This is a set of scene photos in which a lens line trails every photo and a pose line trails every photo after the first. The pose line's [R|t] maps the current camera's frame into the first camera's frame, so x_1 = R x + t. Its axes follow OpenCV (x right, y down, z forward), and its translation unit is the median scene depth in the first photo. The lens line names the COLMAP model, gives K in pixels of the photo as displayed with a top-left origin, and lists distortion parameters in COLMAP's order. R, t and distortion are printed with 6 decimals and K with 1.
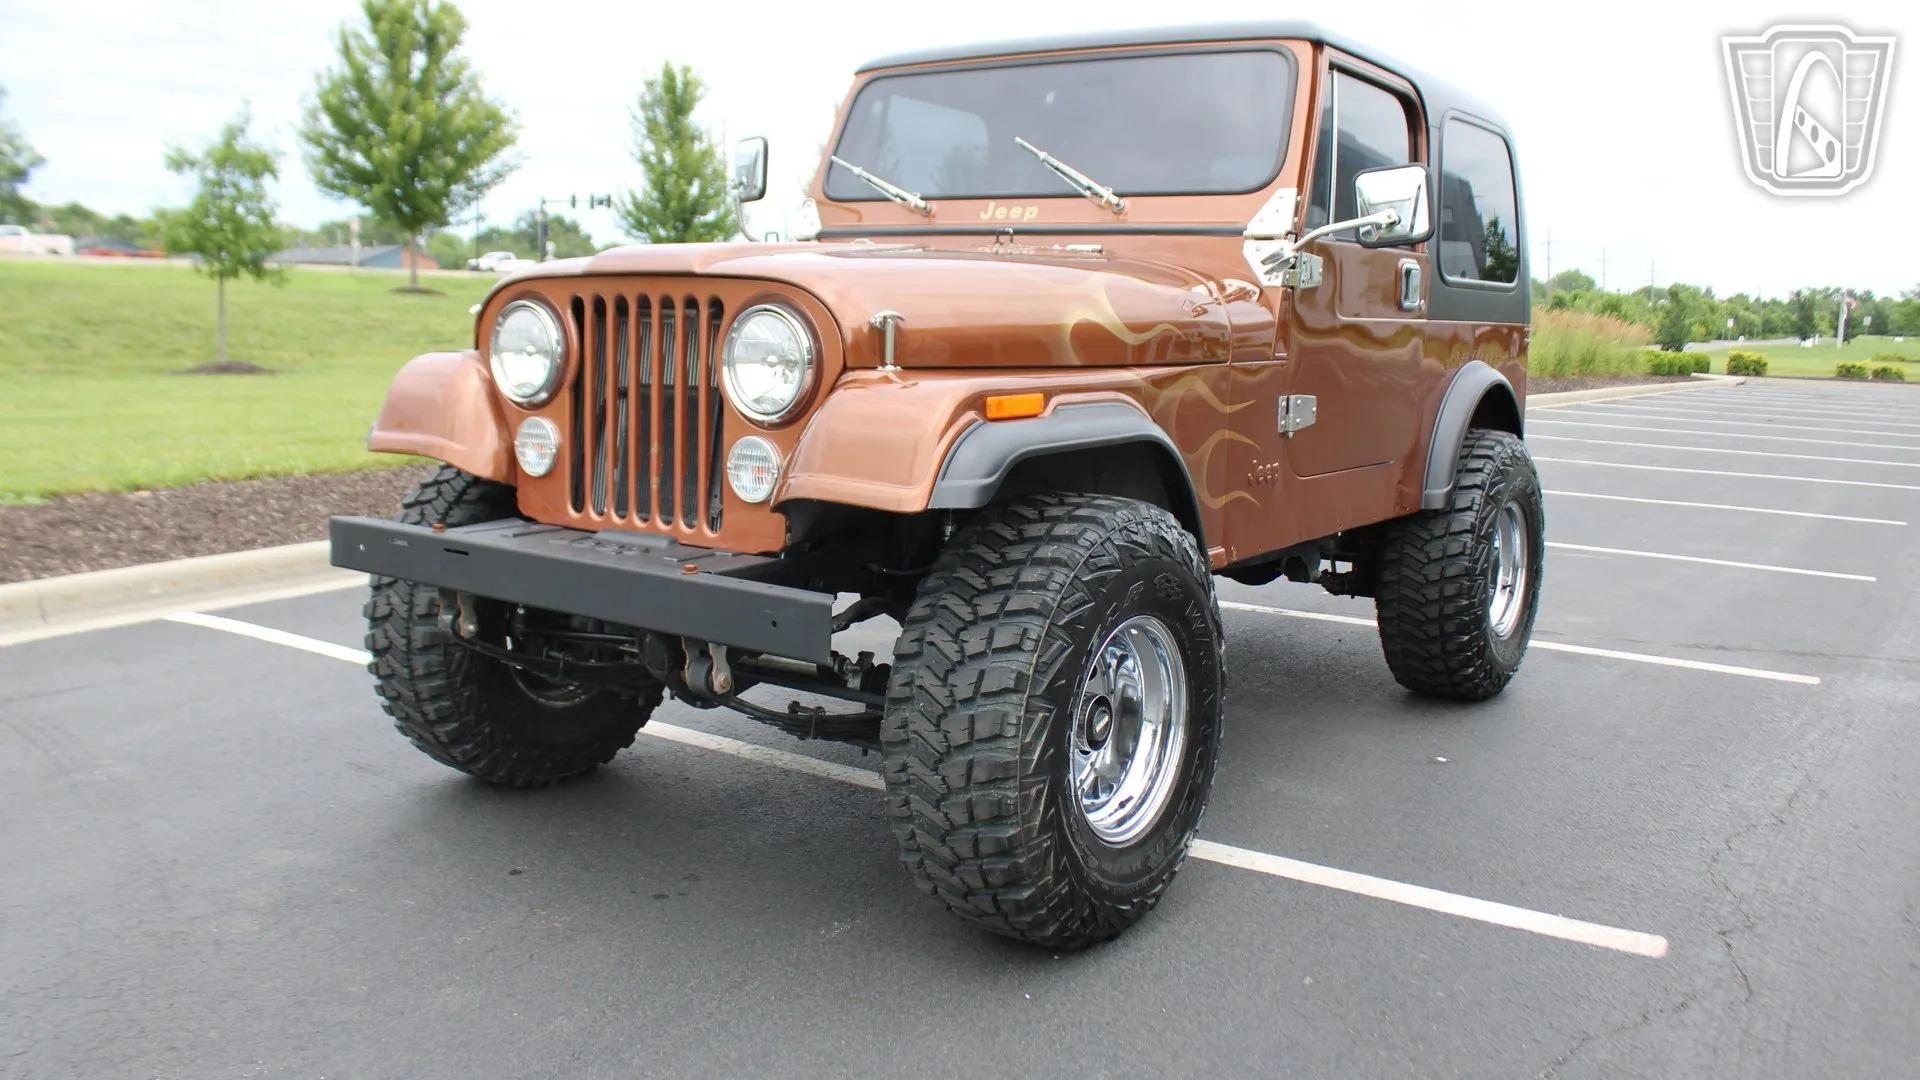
lens RADIAL K [[1640.5, 0, 960.0], [0, 1640.5, 540.0], [0, 0, 1]] dist [-0.136215, 0.106098]
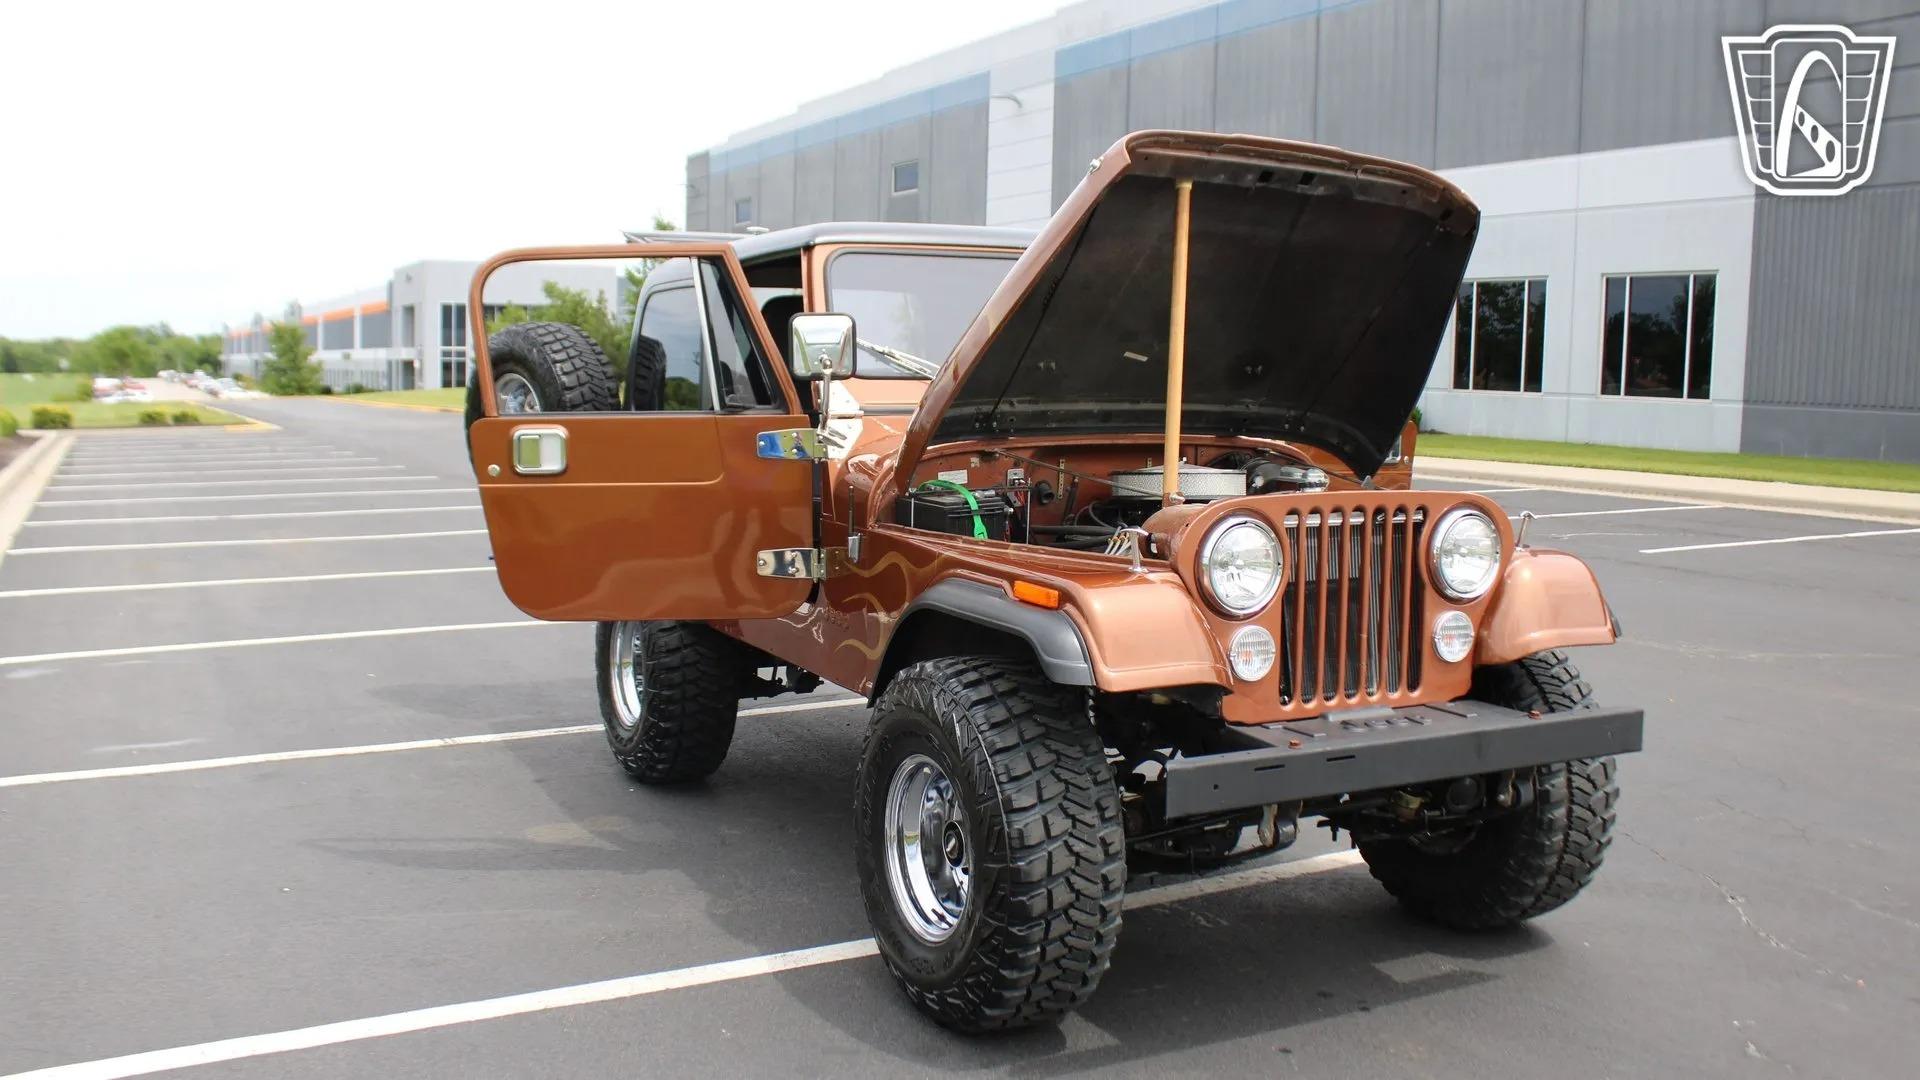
lens RADIAL K [[1606.4, 0, 926.9], [0, 1606.4, 532.0], [0, 0, 1]] dist [-0.135576, 0.100442]
pose [[0.470409, -0.100613, 0.876694, -0.903479], [0.121546, 0.991397, 0.048559, -0.151440], [-0.874038, 0.083716, 0.478592, 0.484470]]
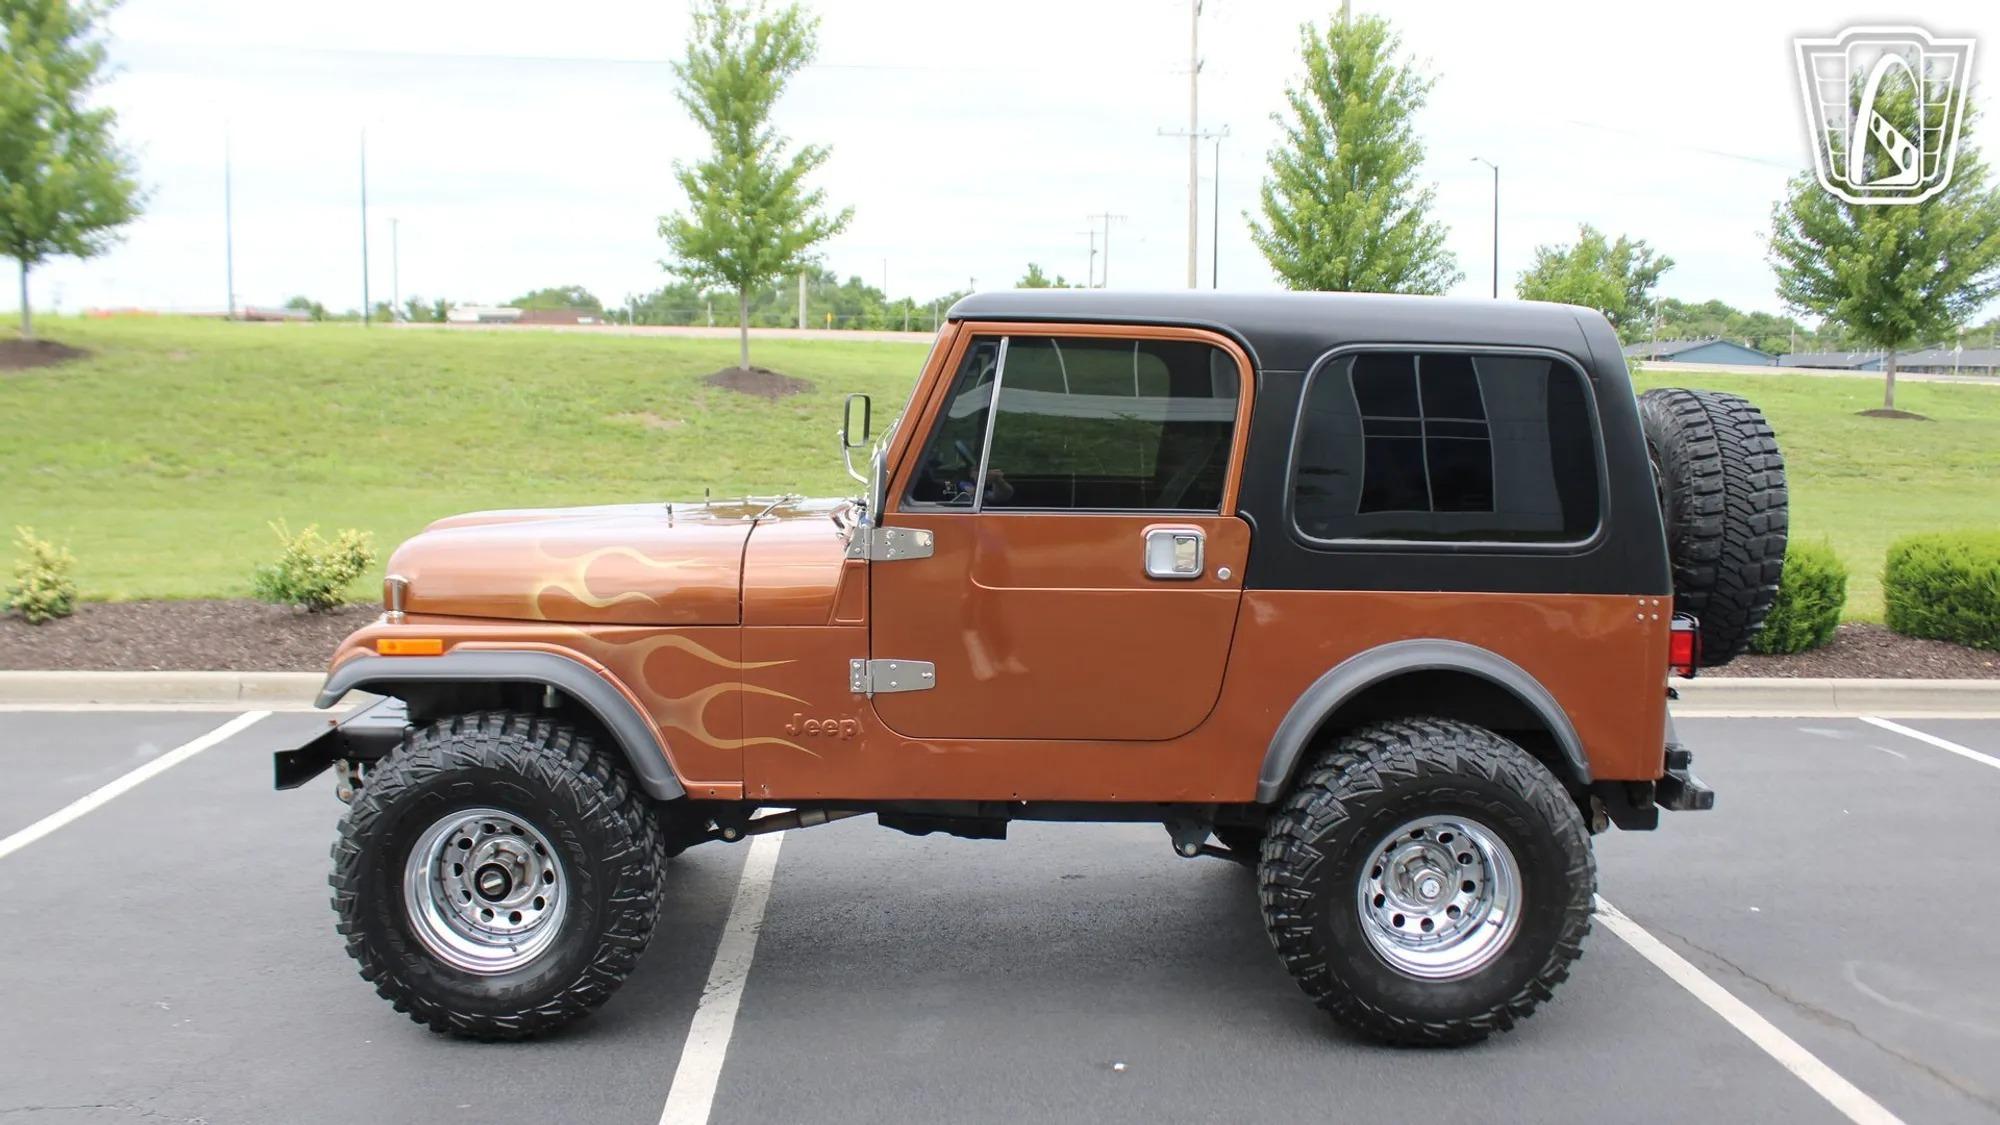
lens RADIAL K [[1770.4, 0, 988.5], [0, 1770.4, 573.8], [0, 0, 1]] dist [-0.137178, 0.124709]
pose [[0.605181, 0.081223, -0.791933, 0.975912], [-0.118968, 0.992838, 0.010916, -0.138152], [0.787148, 0.087609, 0.610510, 0.258847]]
